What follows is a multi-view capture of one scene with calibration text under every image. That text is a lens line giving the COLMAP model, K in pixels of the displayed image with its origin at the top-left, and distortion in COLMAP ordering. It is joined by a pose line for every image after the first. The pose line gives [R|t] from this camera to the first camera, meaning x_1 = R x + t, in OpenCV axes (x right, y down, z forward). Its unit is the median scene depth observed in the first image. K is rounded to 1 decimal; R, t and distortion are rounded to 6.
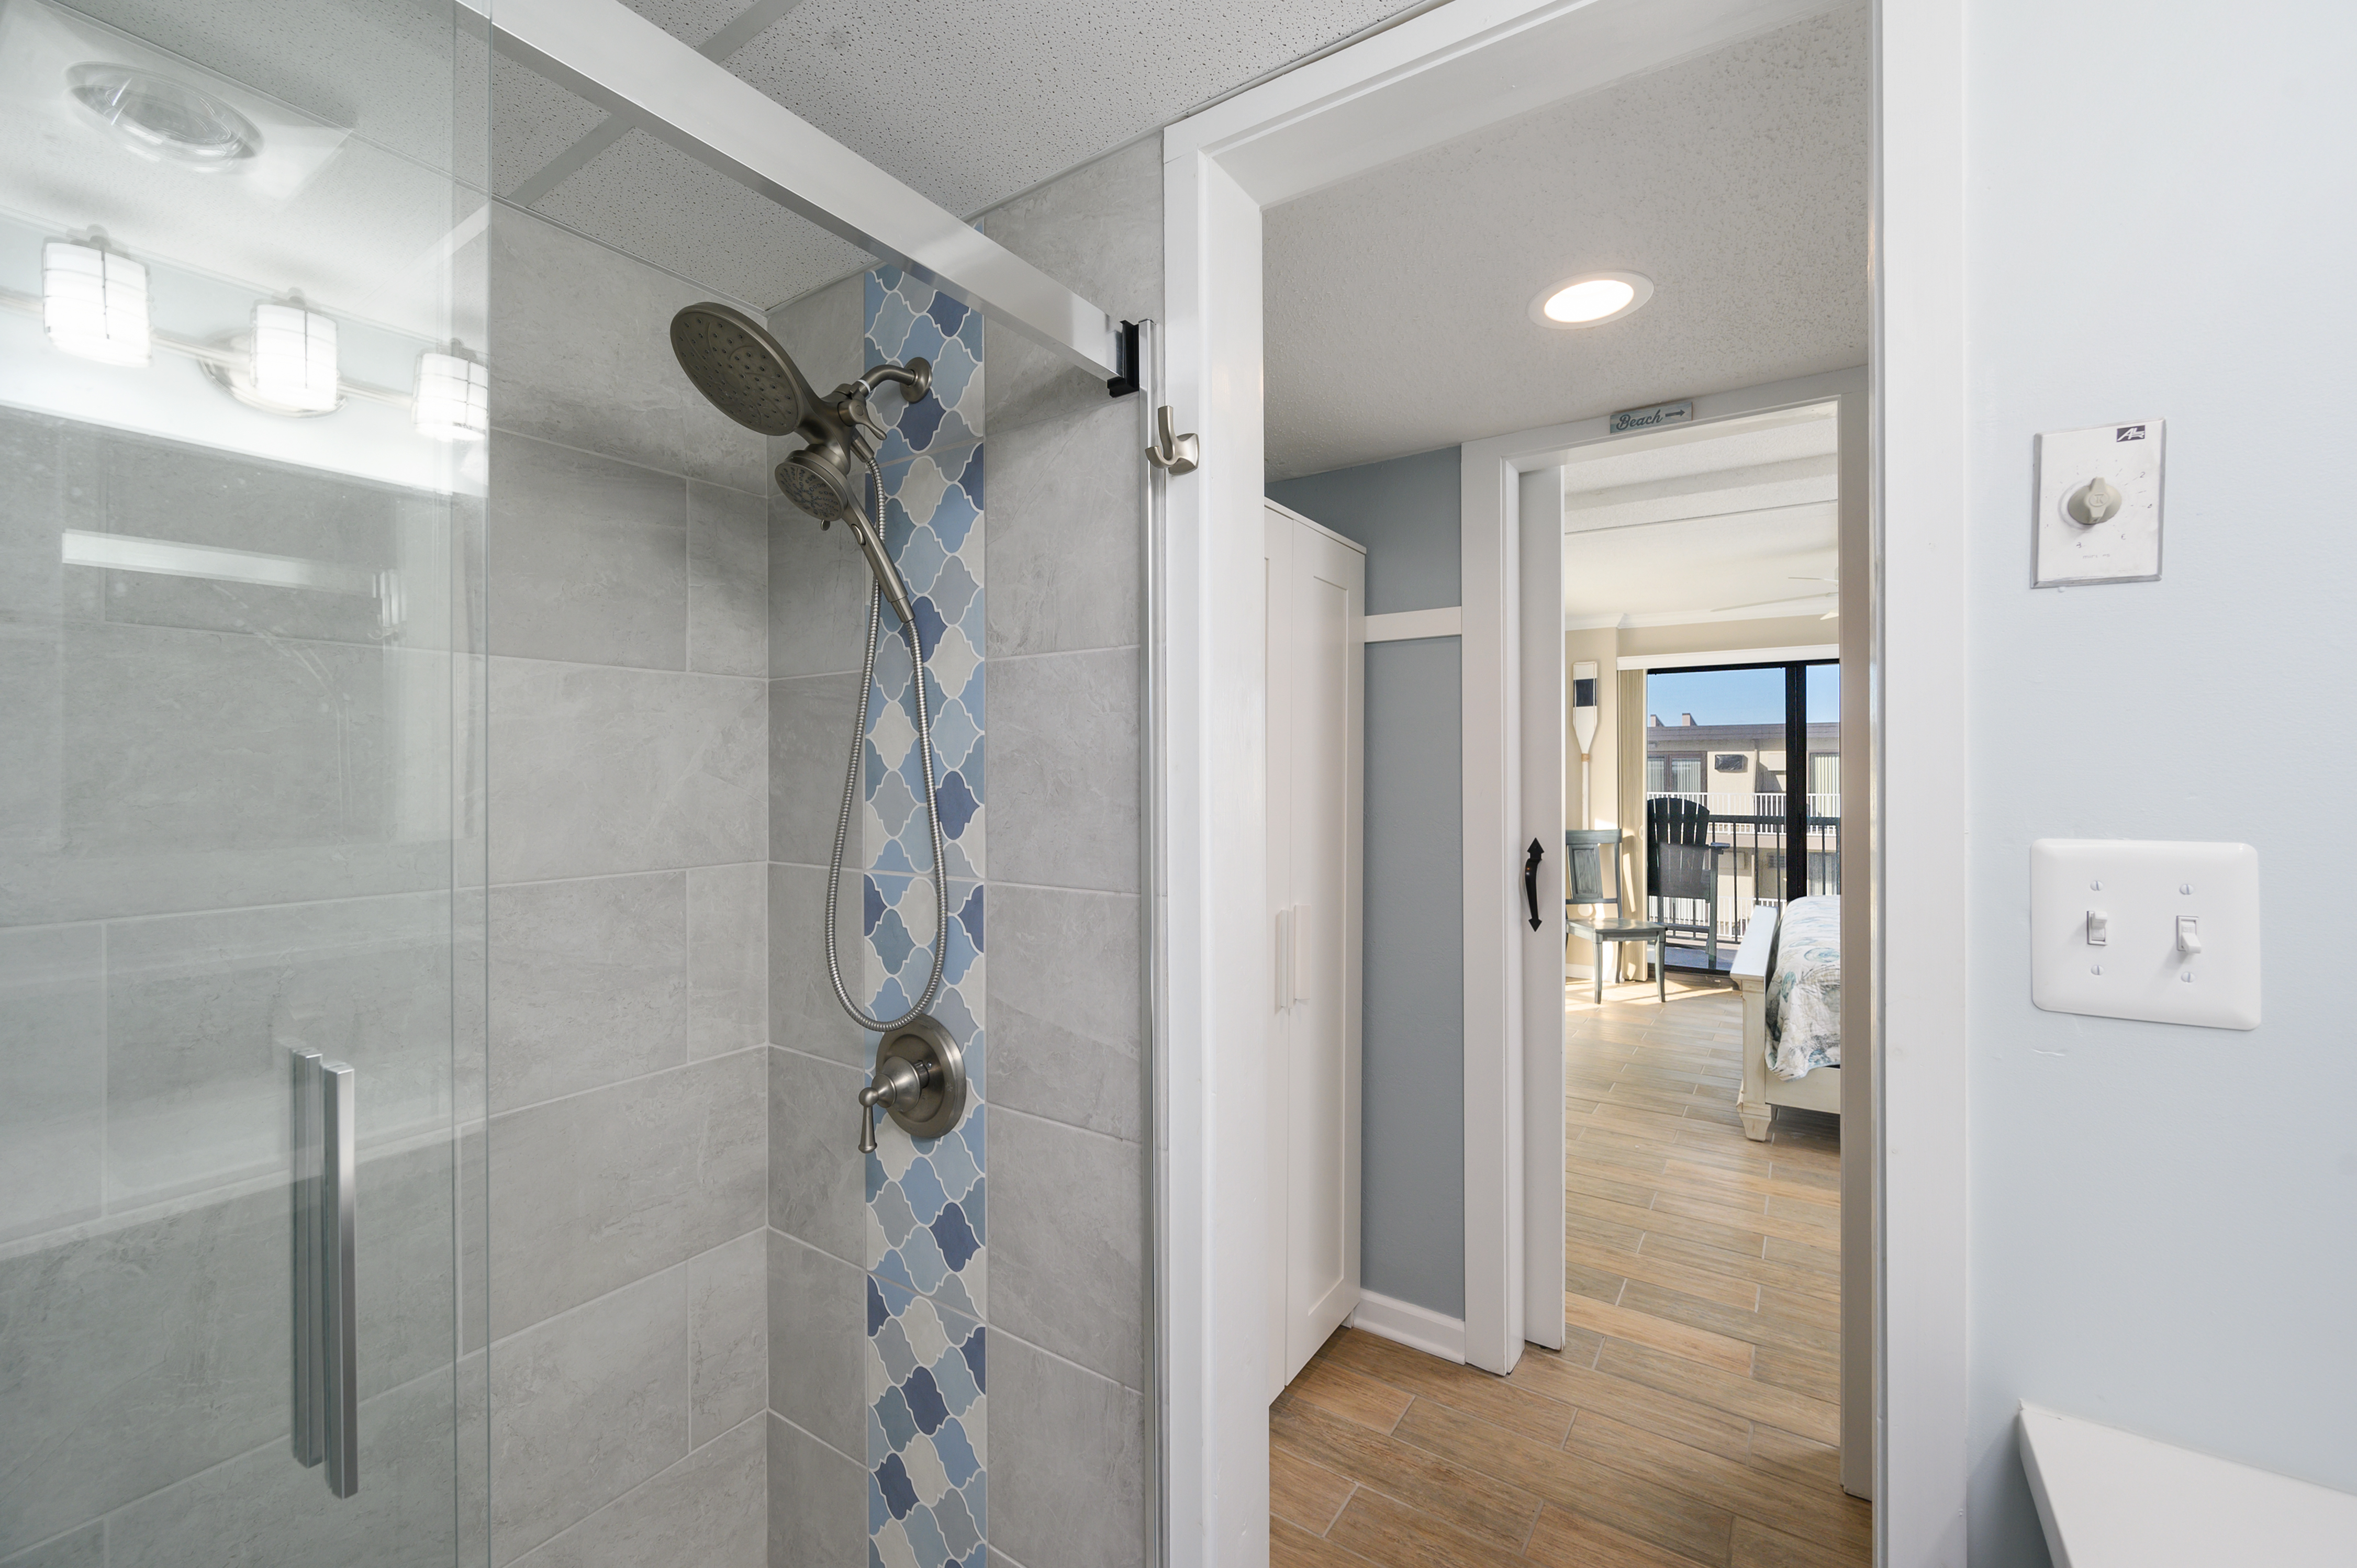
lens RADIAL K [[974.5, 0, 1176.9], [0, 974.5, 772.3], [0, 0, 1]] dist [-0.006606, 0.001344]
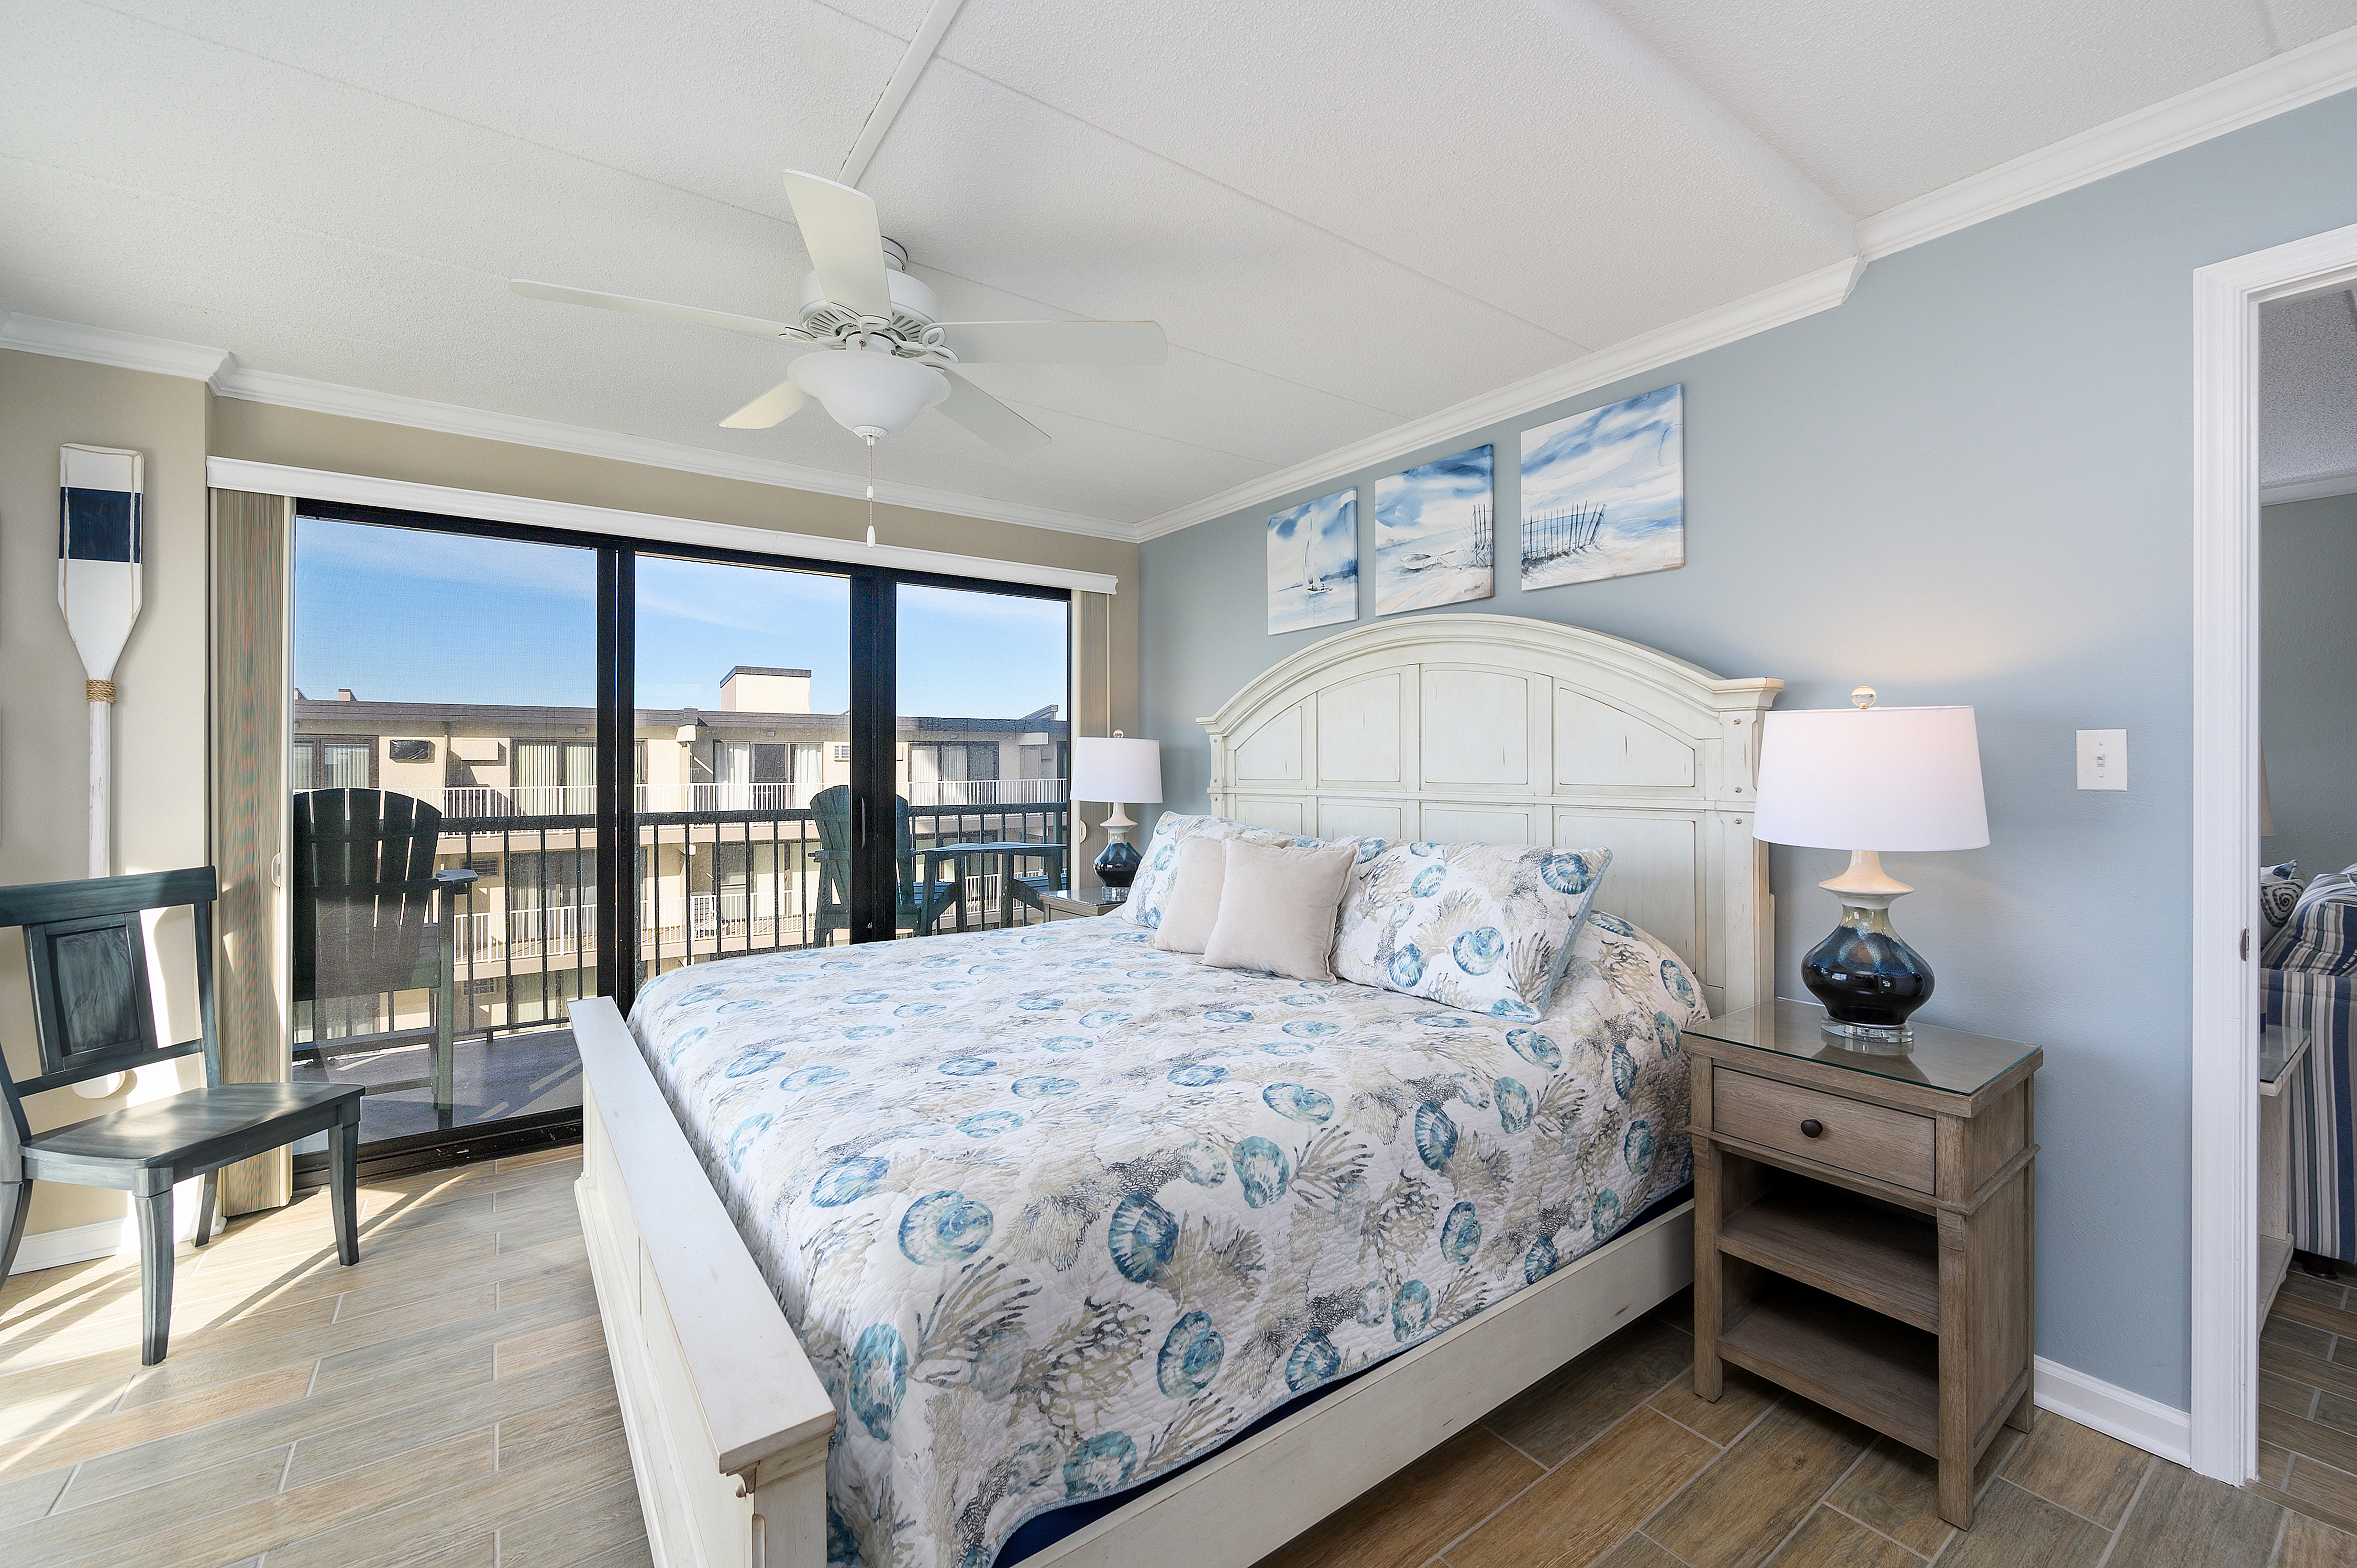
lens RADIAL K [[974.5, 0, 1200.6], [0, 974.5, 760.2], [0, 0, 1]] dist [-0.006606, 0.001344]
pose [[0.354597, 0.000574, 0.935019, 0.214043], [0.004983, 0.999984, -0.002504, 0.015129], [-0.935006, 0.005547, 0.354589, 0.453130]]
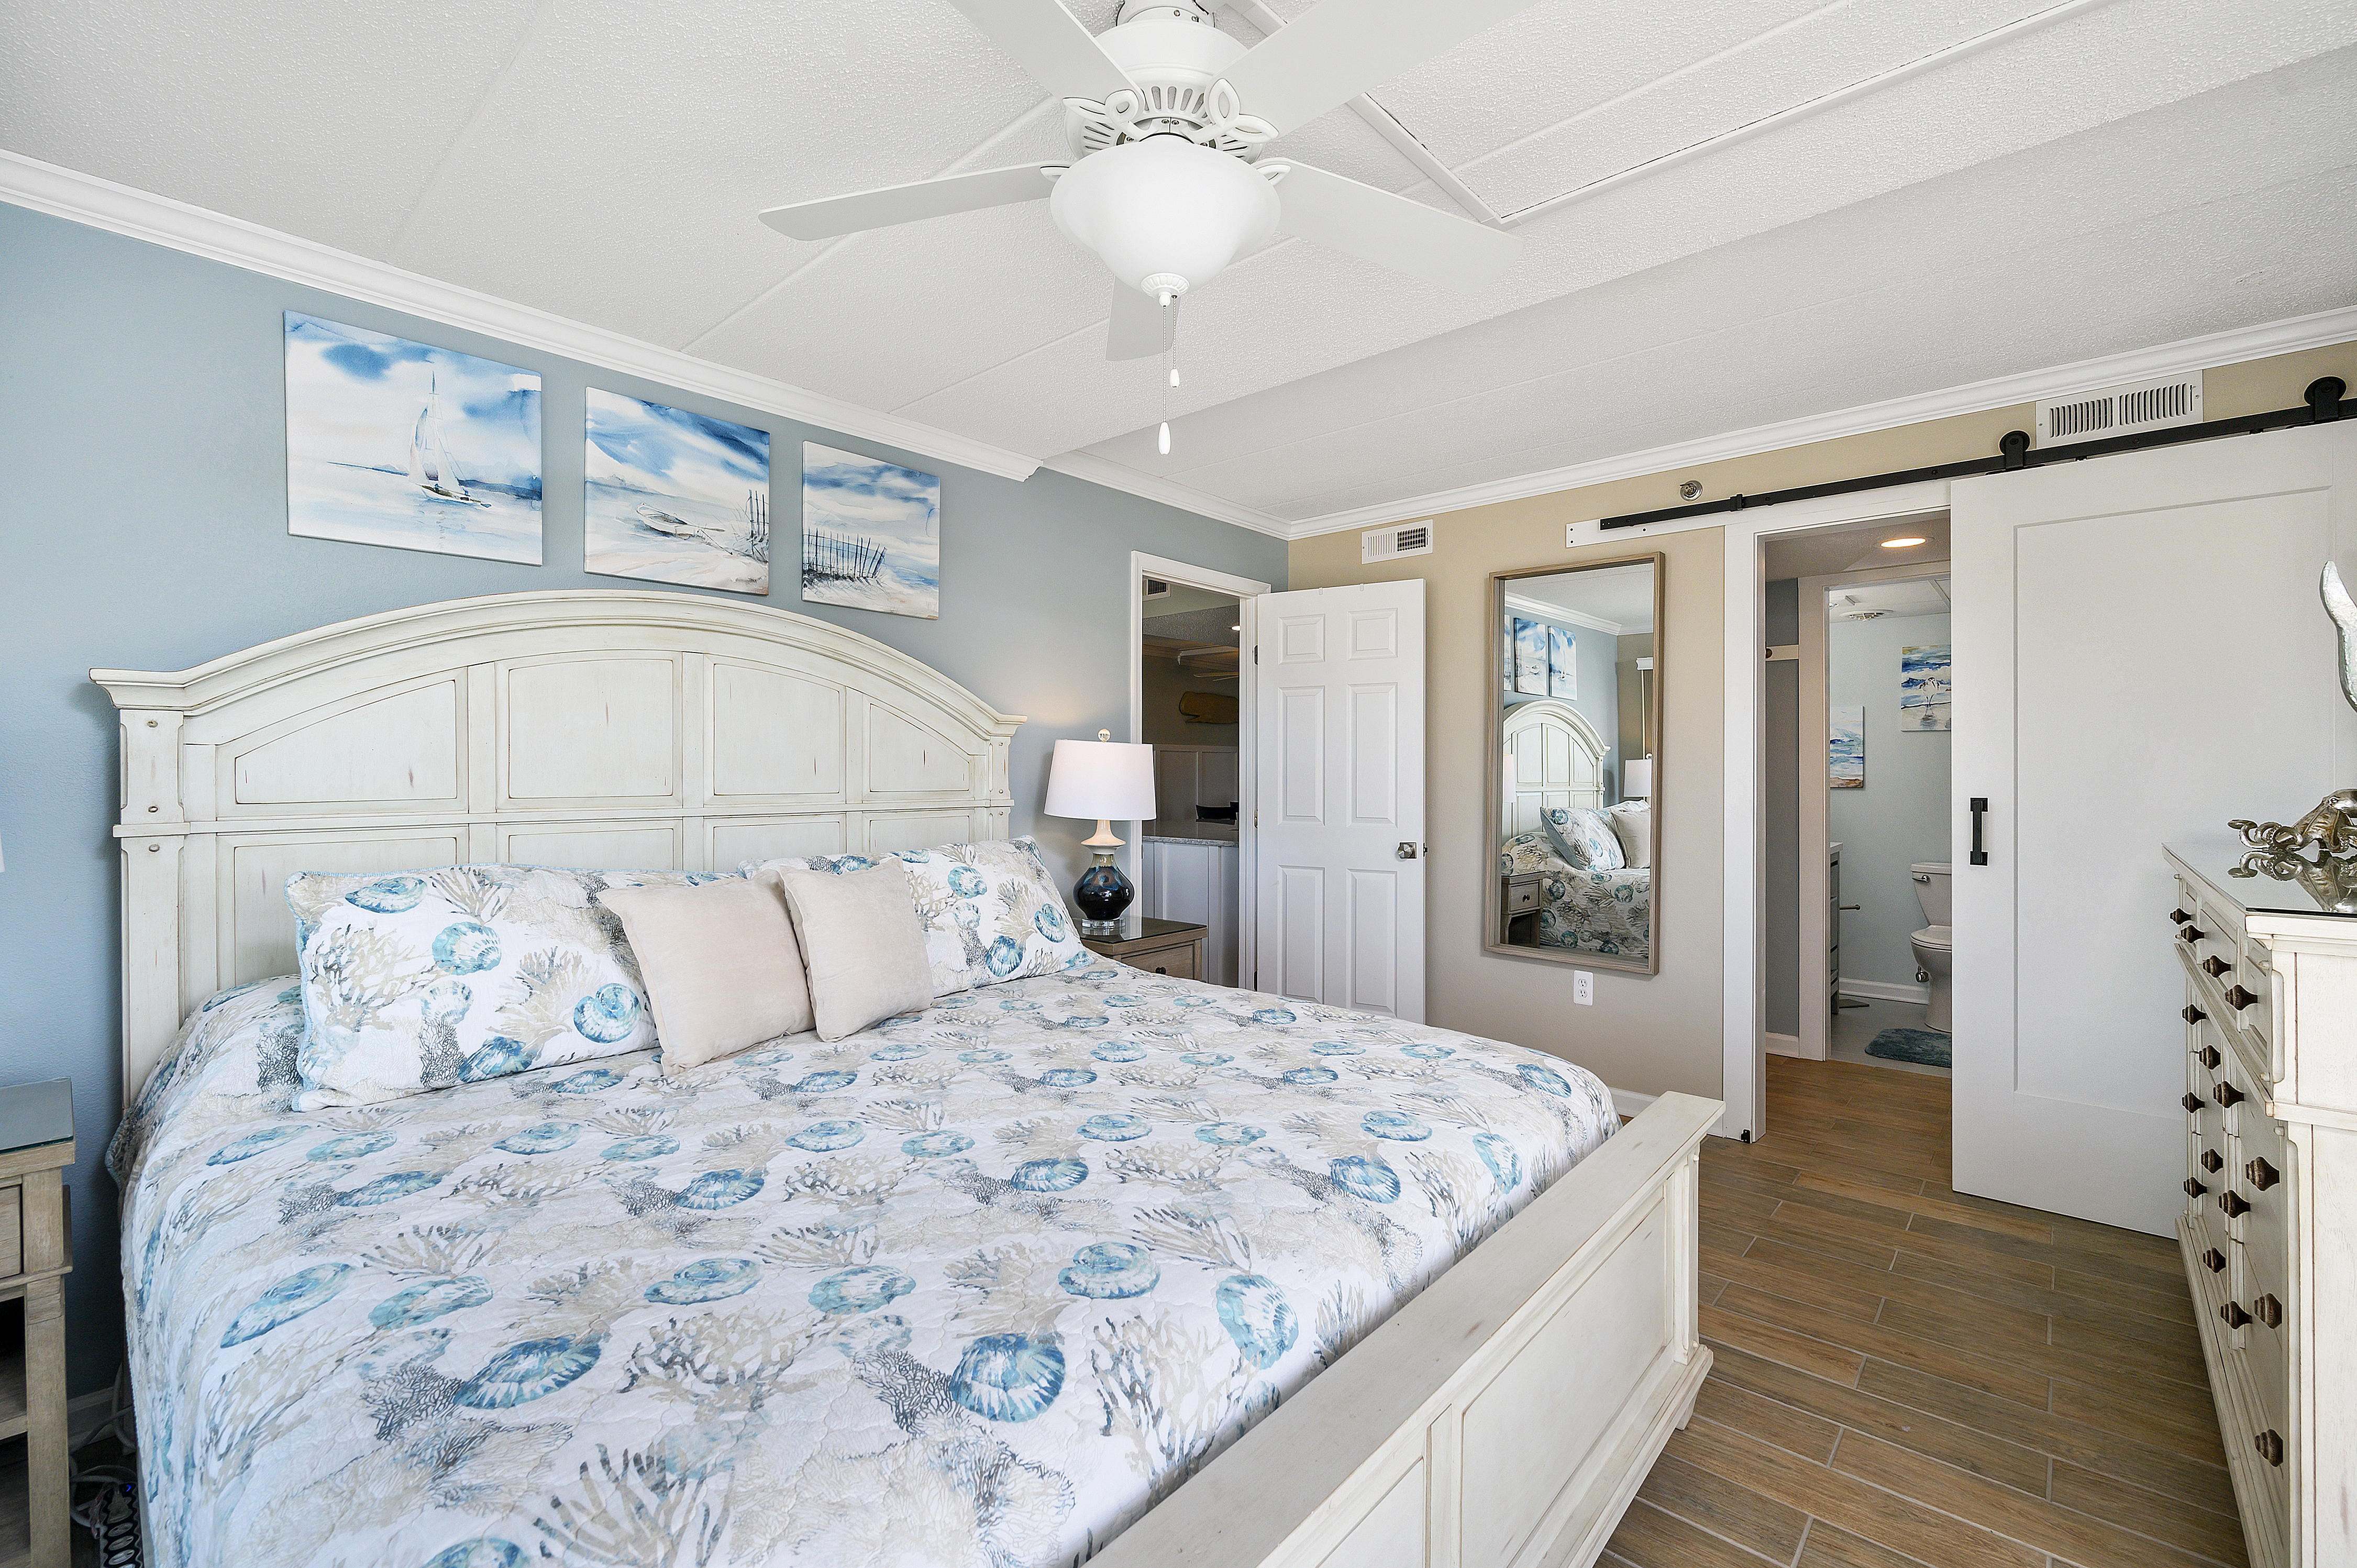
lens RADIAL K [[1020.1, 0, 1175.2], [0, 1020.1, 770.1], [0, 0, 1]] dist [-0.012600, -0.001056]
pose [[-0.990566, -0.003439, 0.136992, 0.443125], [-0.003114, 0.999992, 0.002584, 0.013497], [-0.137000, 0.002133, -0.990569, 0.896250]]
